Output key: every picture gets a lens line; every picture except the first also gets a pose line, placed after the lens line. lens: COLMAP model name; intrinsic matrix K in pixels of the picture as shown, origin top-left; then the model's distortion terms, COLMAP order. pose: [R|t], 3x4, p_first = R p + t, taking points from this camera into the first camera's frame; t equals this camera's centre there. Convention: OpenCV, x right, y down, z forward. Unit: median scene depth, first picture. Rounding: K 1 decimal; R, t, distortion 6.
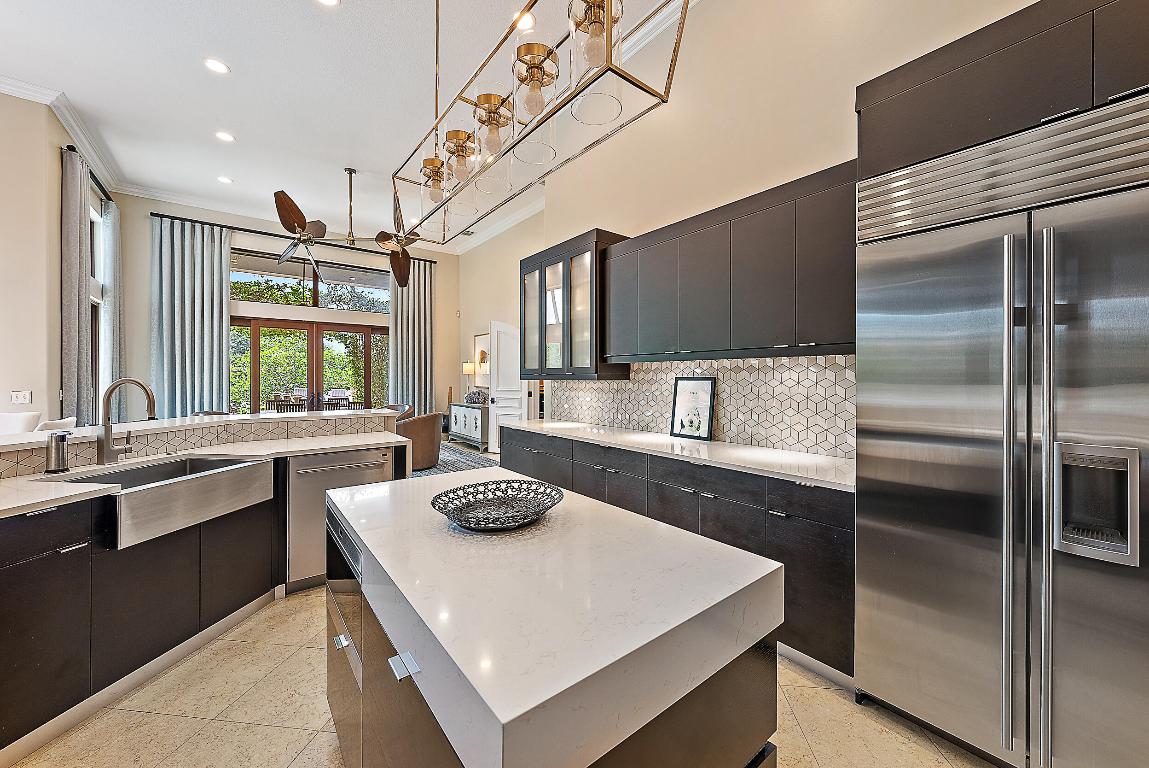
lens RADIAL K [[422.3, 0, 580.3], [0, 422.3, 382.4], [0, 0, 1]] dist [-0.001907, -0.000208]
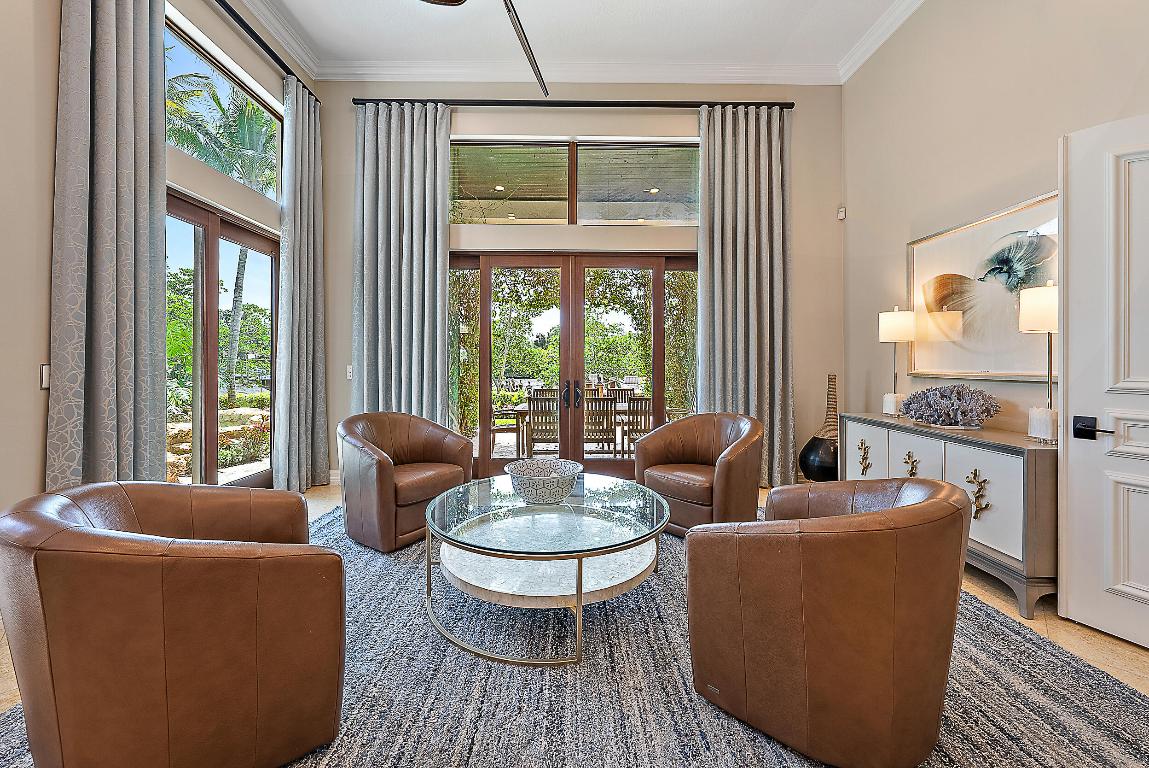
lens RADIAL K [[422.3, 0, 571.1], [0, 422.3, 365.7], [0, 0, 1]] dist [-0.001907, -0.000208]
pose [[0.786214, -0.000288, -0.617955, -0.267459], [-0.002350, 0.999991, -0.003455, 0.005019], [0.617950, 0.004169, 0.786206, 0.525708]]
